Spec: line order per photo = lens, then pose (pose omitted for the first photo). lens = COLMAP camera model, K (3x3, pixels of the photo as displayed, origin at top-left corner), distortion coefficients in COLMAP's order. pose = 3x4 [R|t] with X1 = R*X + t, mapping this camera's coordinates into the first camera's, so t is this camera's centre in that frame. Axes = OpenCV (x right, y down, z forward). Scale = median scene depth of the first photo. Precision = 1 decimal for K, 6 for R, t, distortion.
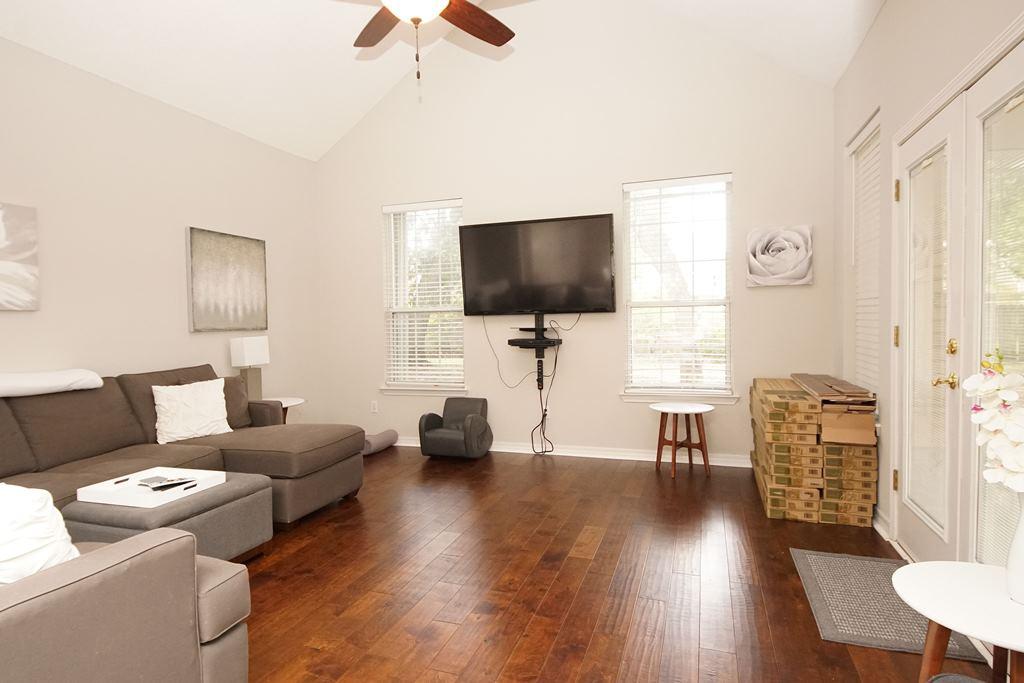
lens RADIAL K [[571.3, 0, 504.0], [0, 571.3, 340.8], [0, 0, 1]] dist [0.026764, -0.026756]
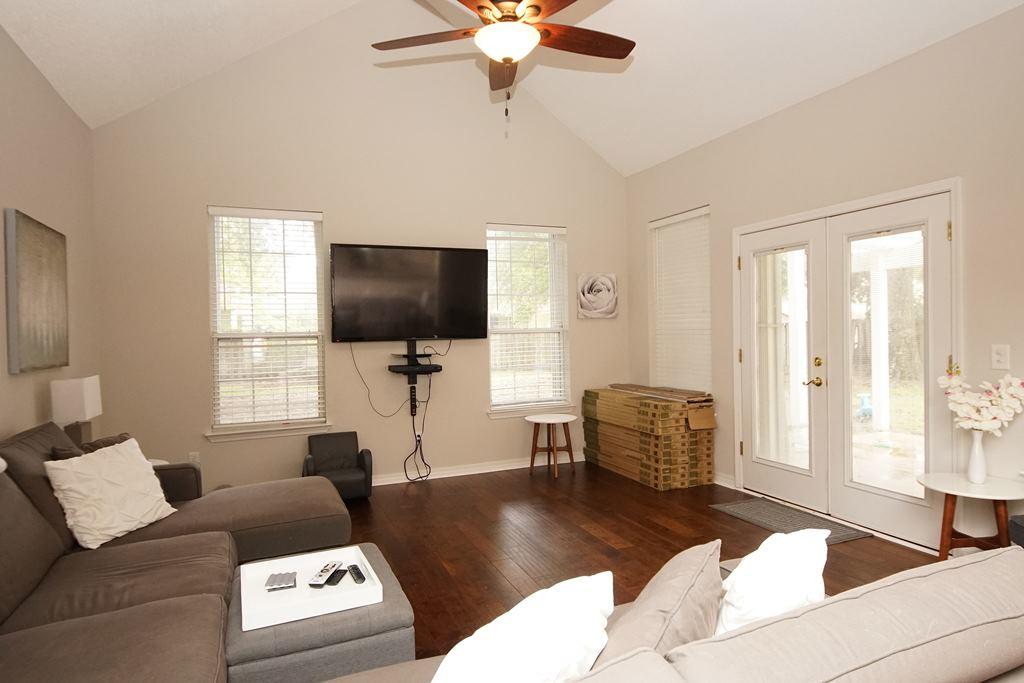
lens RADIAL K [[571.3, 0, 504.9], [0, 571.3, 342.0], [0, 0, 1]] dist [0.026764, -0.026756]
pose [[0.751435, -0.008608, 0.659751, -0.540815], [0.029297, 0.999364, -0.020329, -0.020957], [-0.659156, 0.034605, 0.751210, 0.161499]]
